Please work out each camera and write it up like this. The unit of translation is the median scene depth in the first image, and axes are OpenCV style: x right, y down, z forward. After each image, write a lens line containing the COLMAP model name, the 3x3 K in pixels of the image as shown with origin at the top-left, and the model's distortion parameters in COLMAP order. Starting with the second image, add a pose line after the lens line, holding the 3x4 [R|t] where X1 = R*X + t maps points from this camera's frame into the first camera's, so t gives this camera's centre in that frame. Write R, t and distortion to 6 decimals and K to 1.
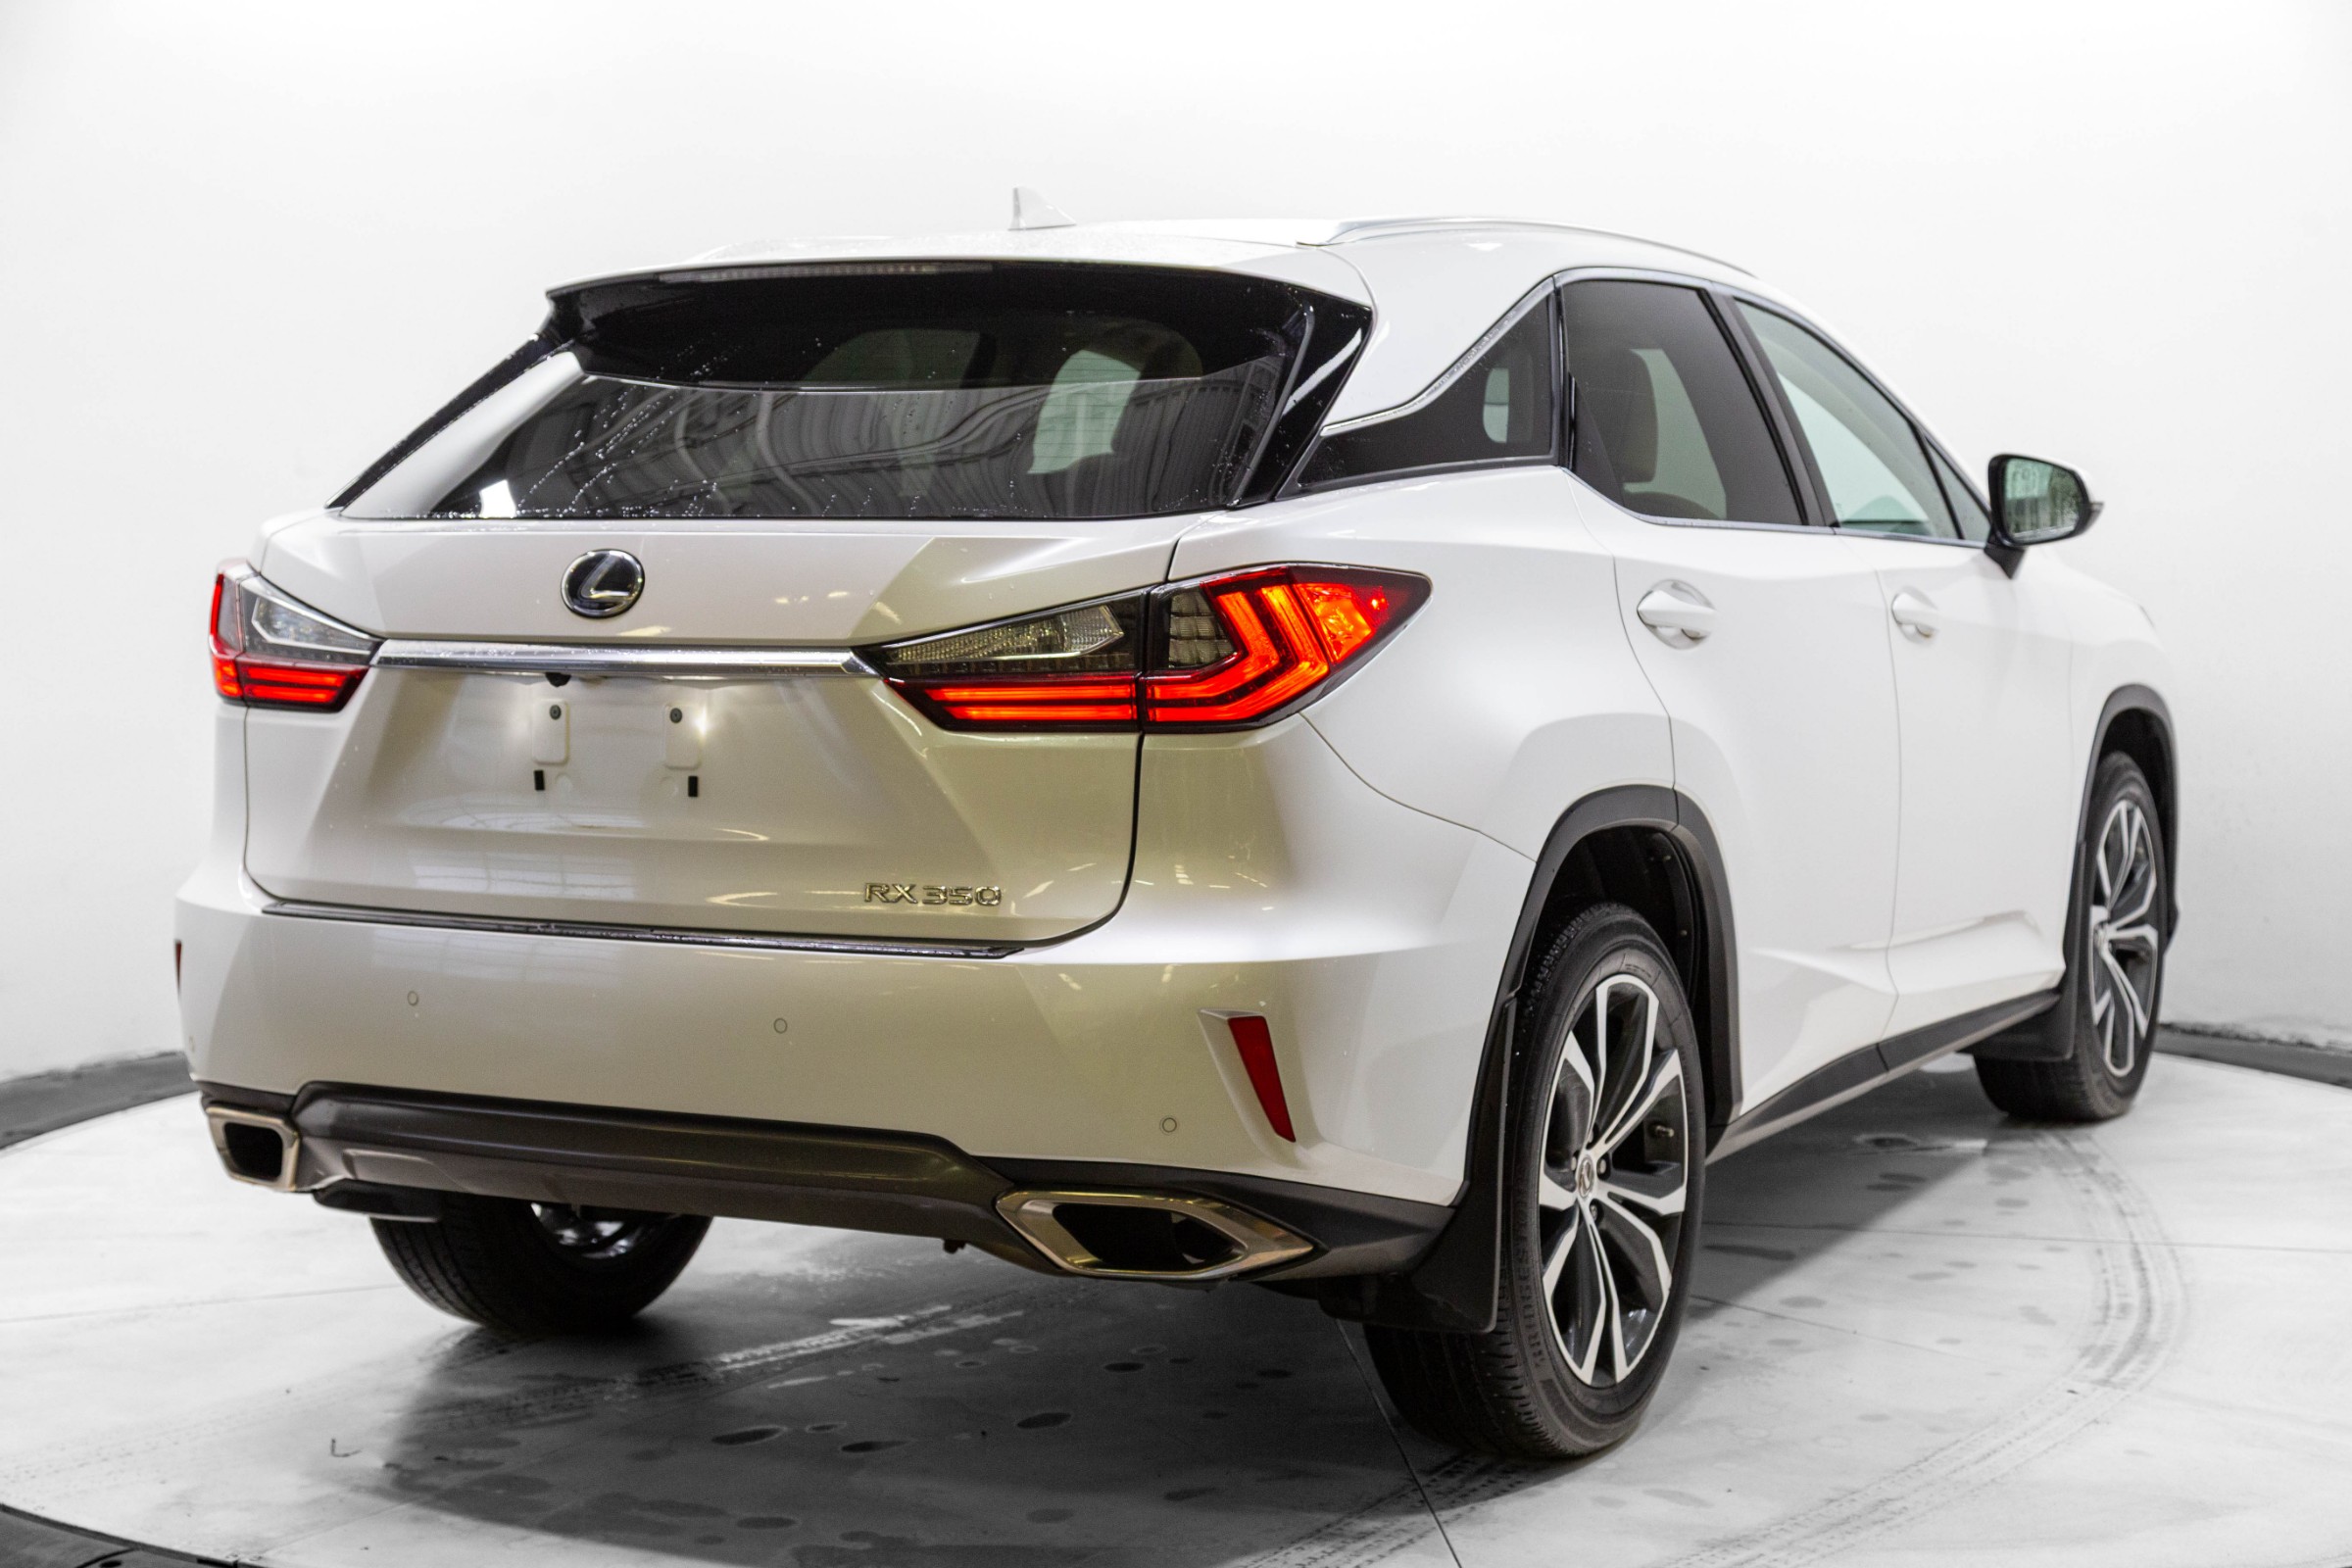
lens RADIAL K [[4200.8, 0, 1179.9], [0, 4200.8, 778.2], [0, 0, 1]] dist [-0.105522, 0.000000]
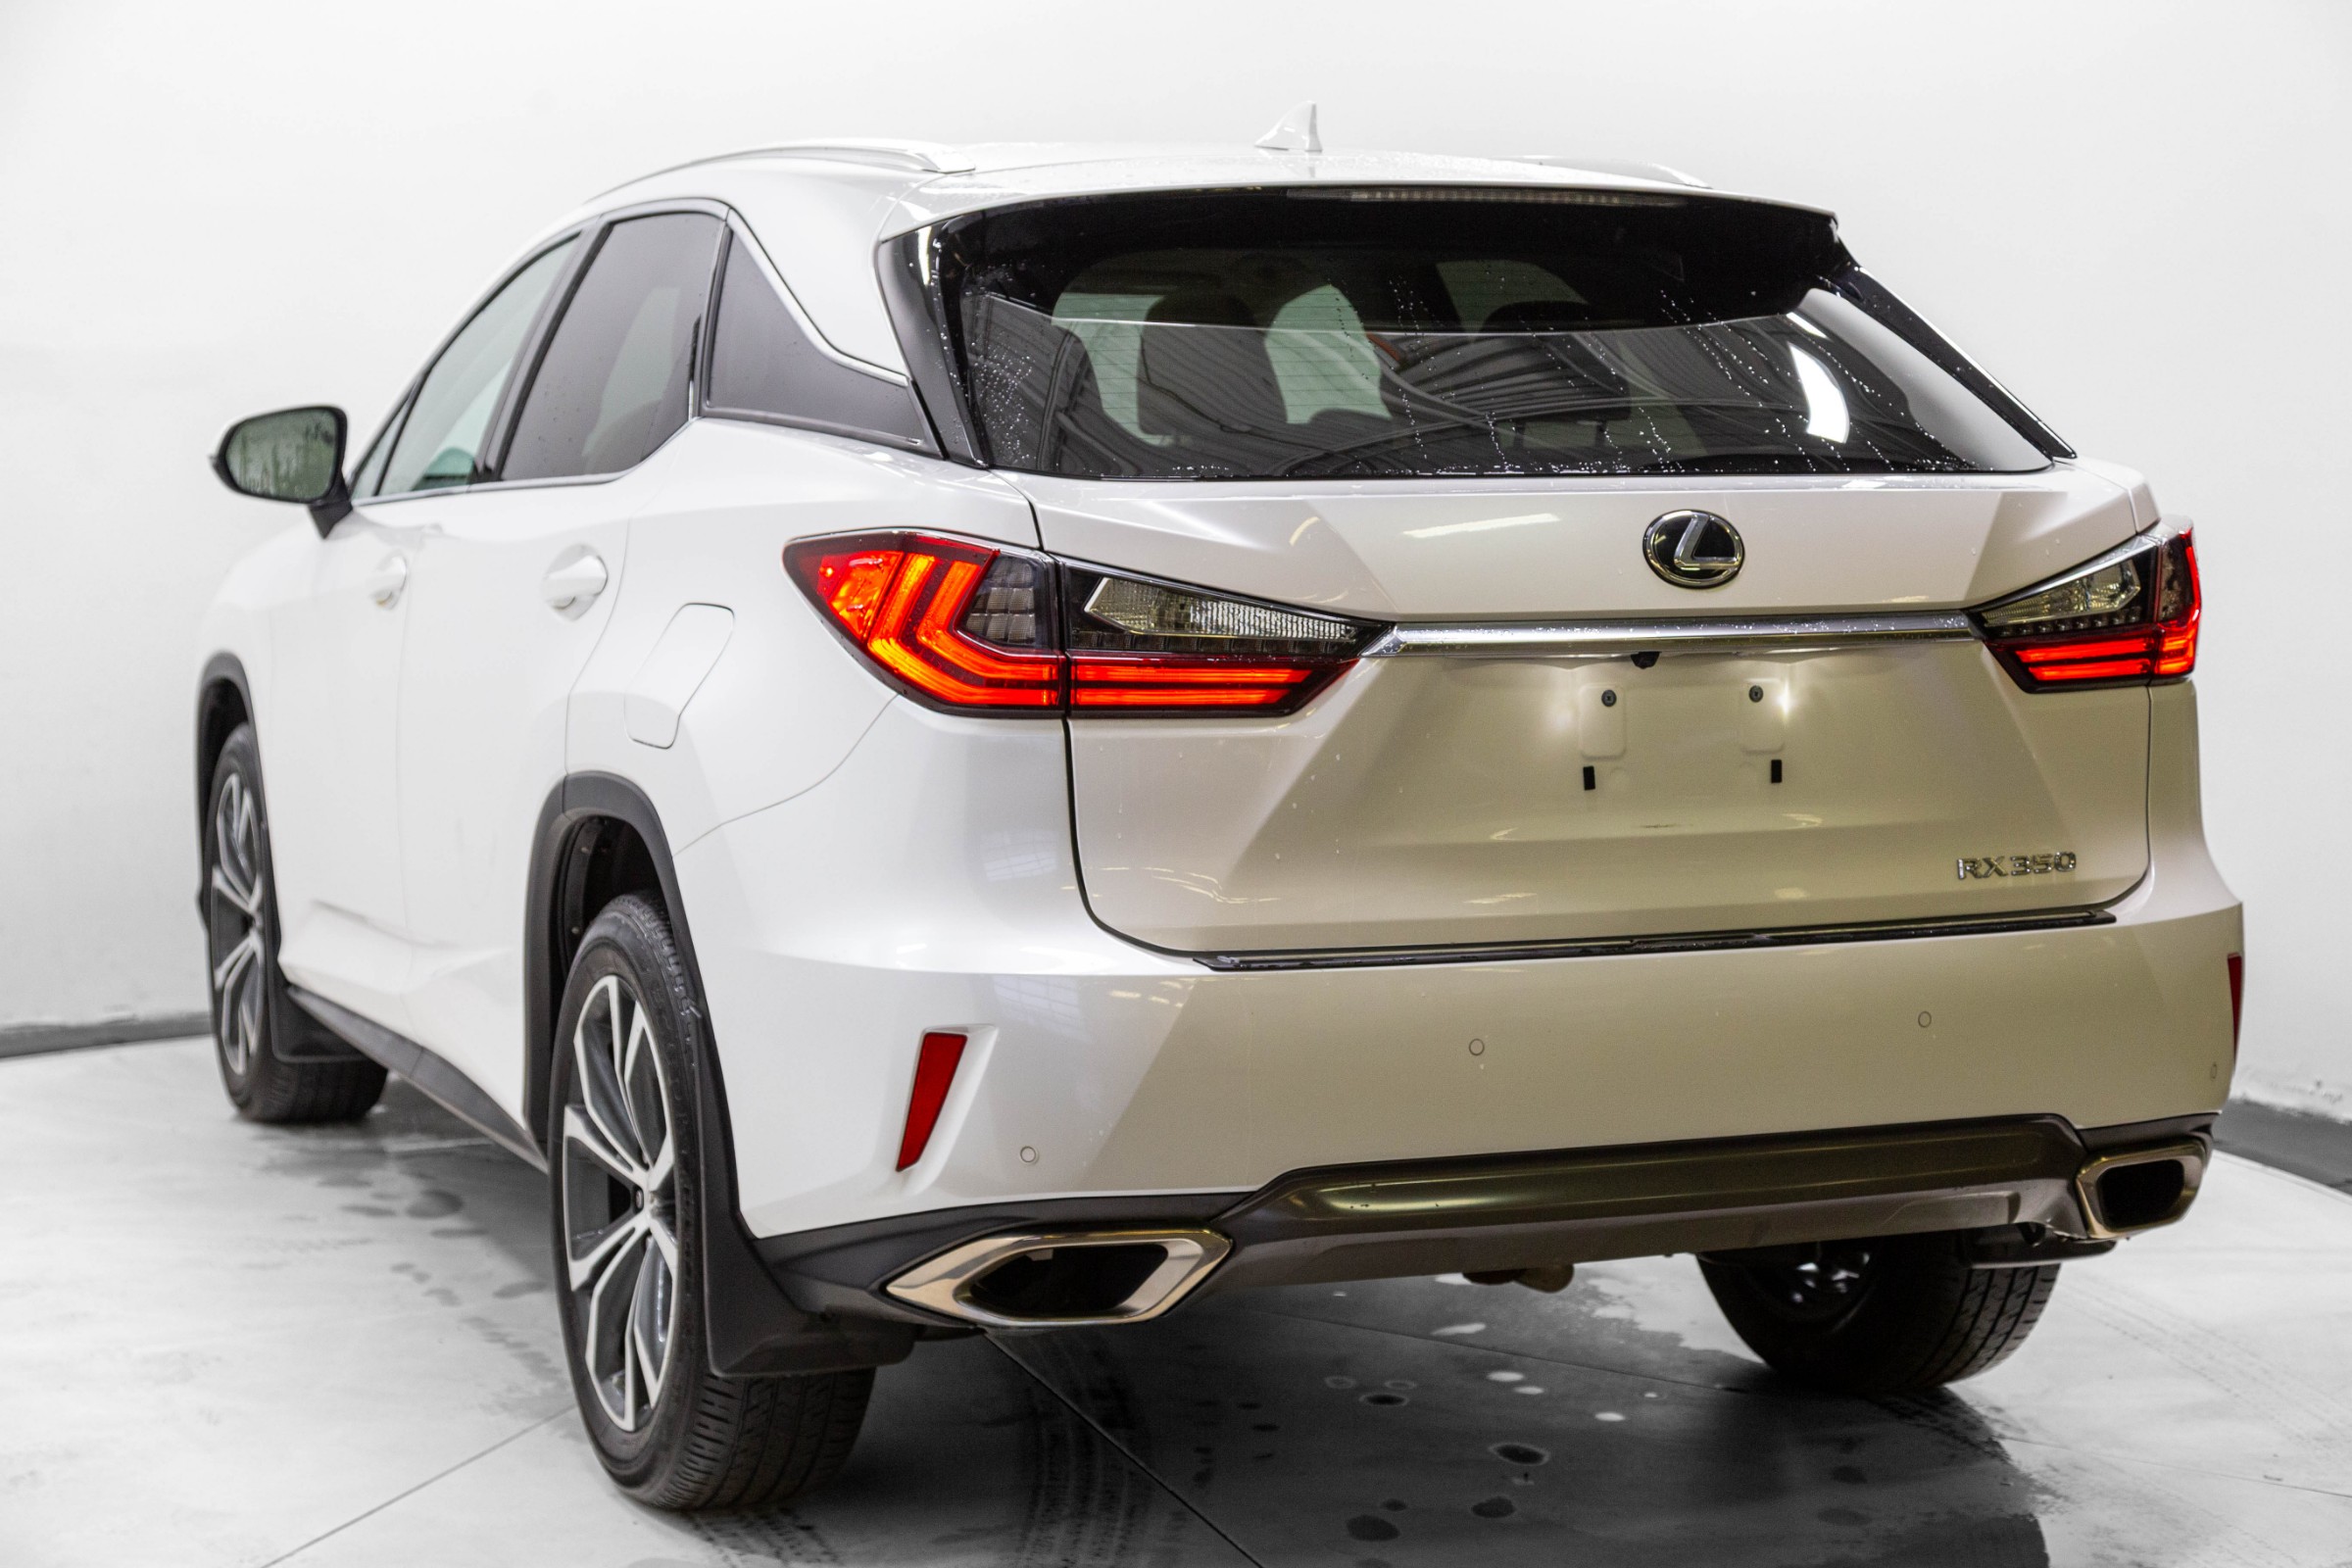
lens RADIAL K [[4084.6, 0, 1185.4], [0, 4084.6, 785.8], [0, 0, 1]] dist [-0.019793, 0.000000]
pose [[0.652919, -0.067335, 0.754428, -0.864495], [0.051698, 0.997680, 0.044305, -0.040576], [-0.755661, 0.010075, 0.654885, 0.520822]]
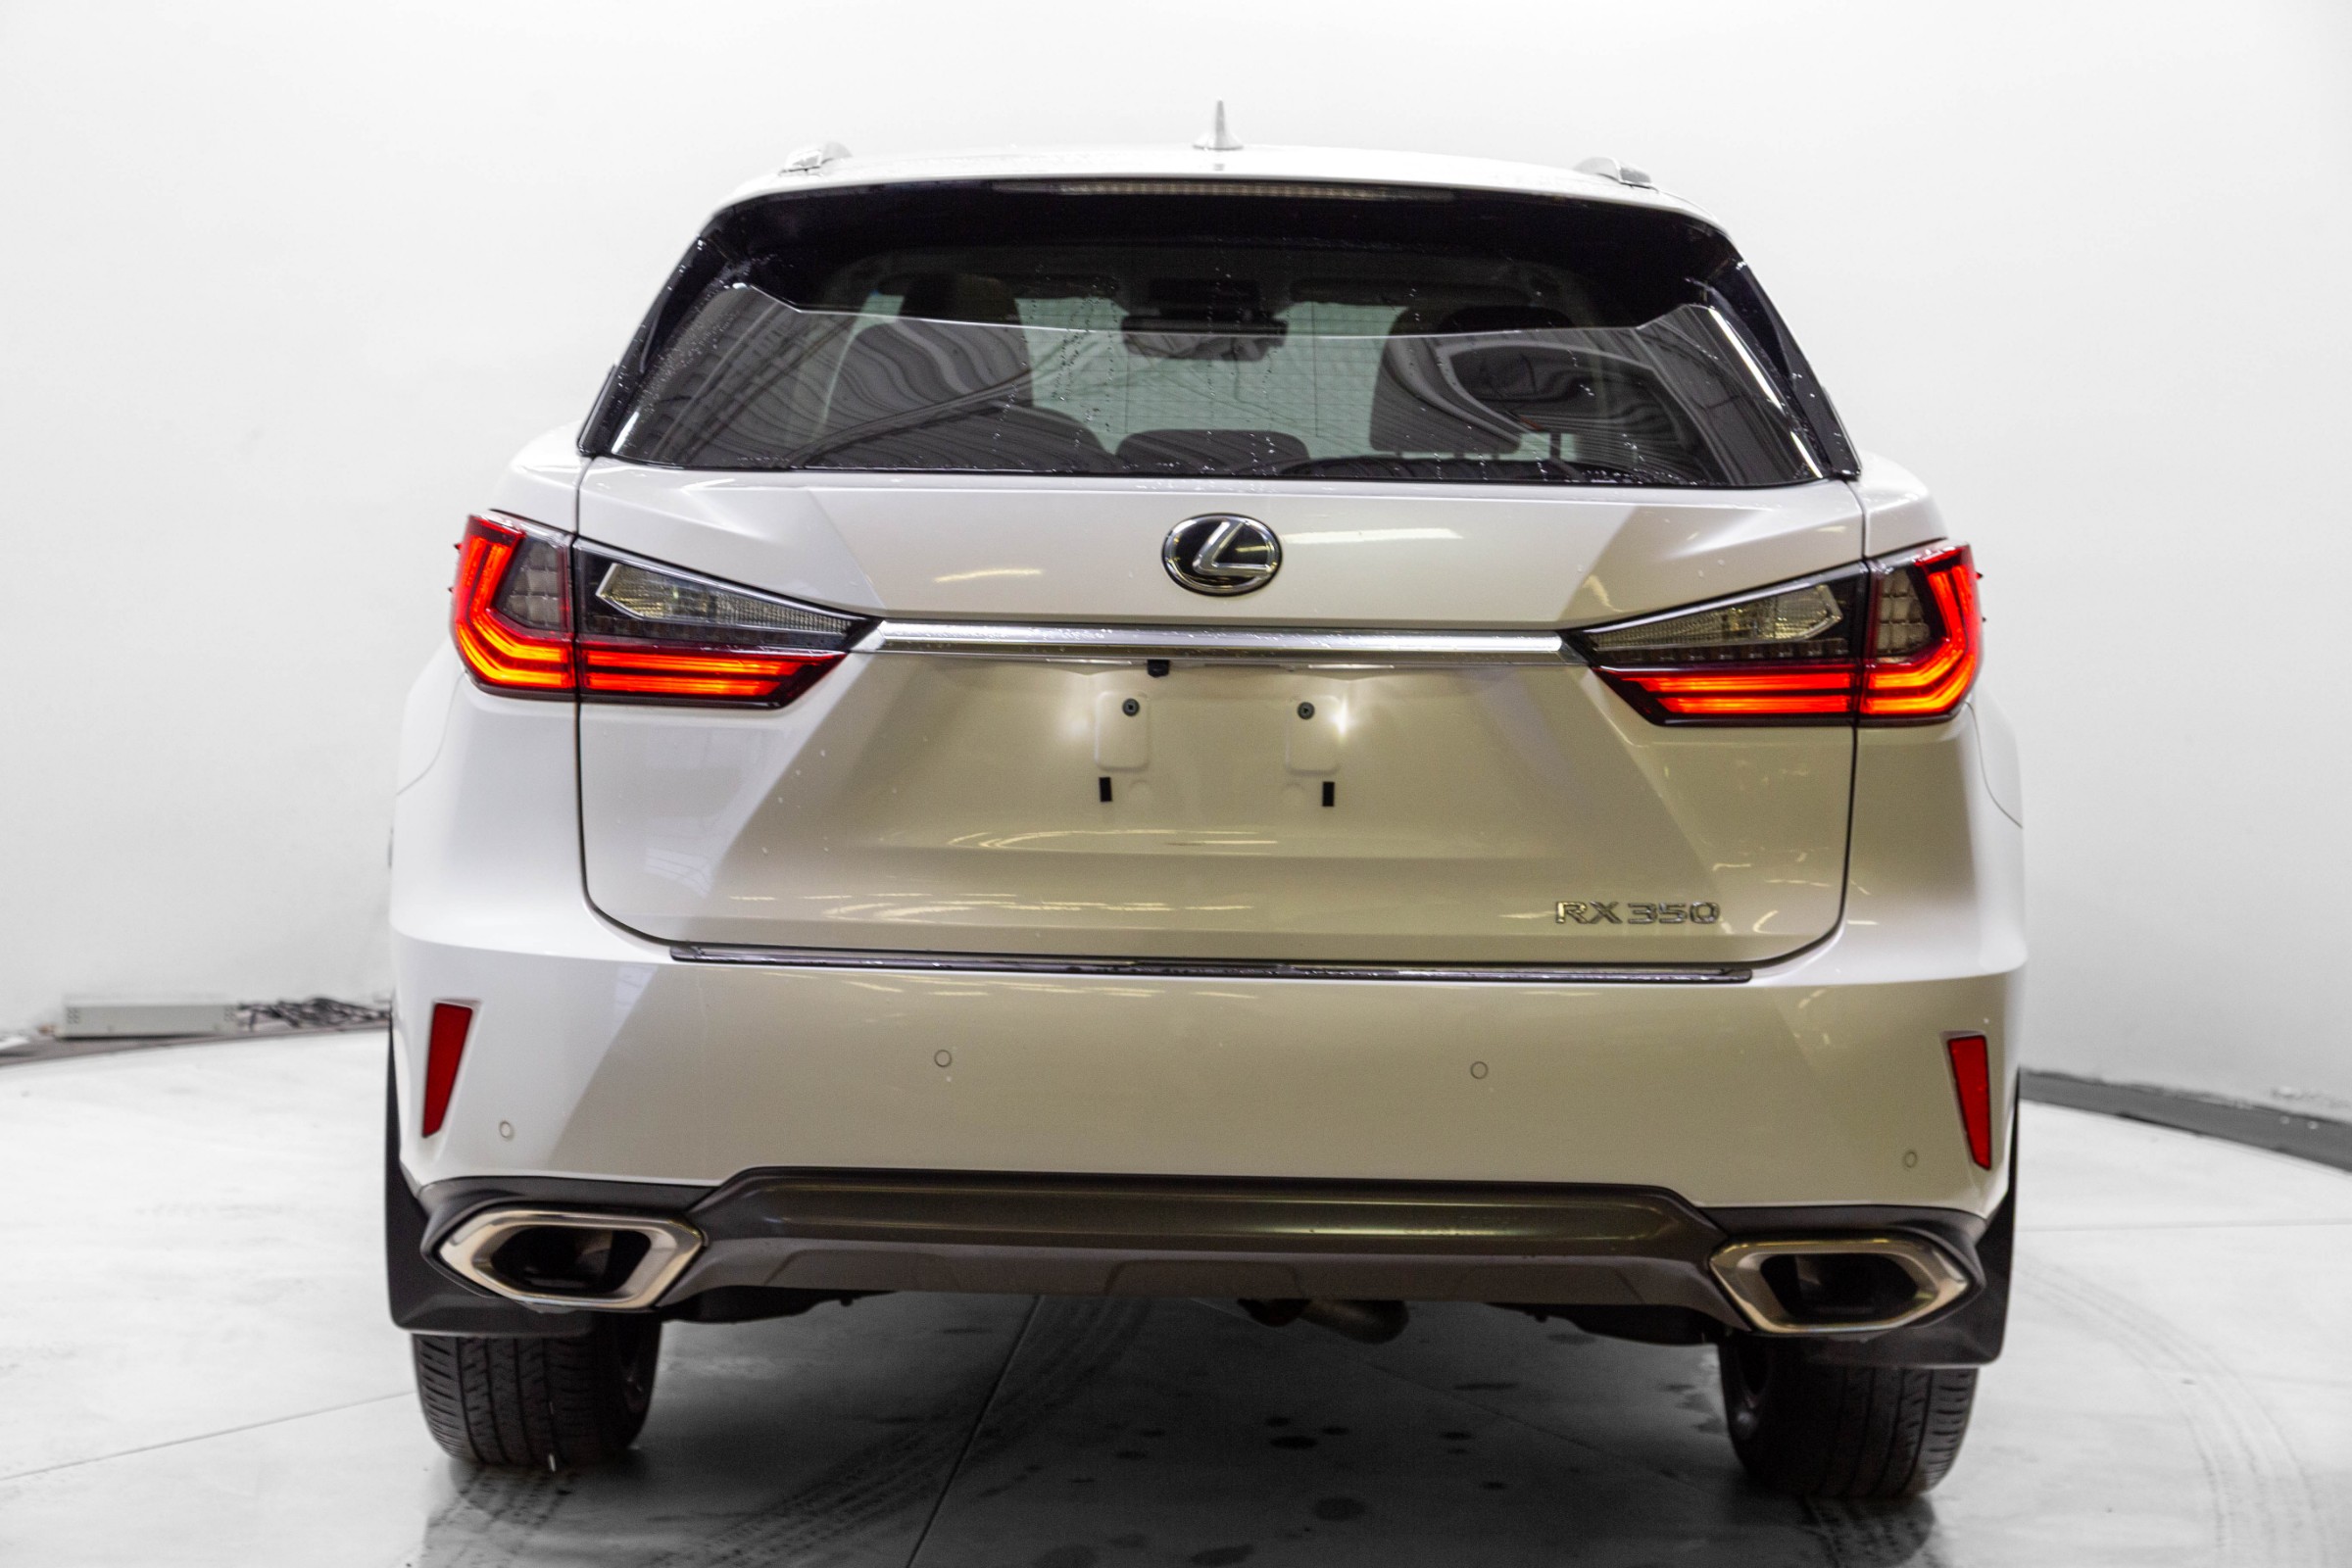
lens RADIAL K [[4084.6, 0, 1181.5], [0, 4084.6, 788.1], [0, 0, 1]] dist [-0.019793, 0.000000]
pose [[0.883868, -0.019758, 0.467318, -0.530627], [0.010630, 0.999698, 0.022161, -0.017959], [-0.467615, -0.014620, 0.883811, 0.281629]]
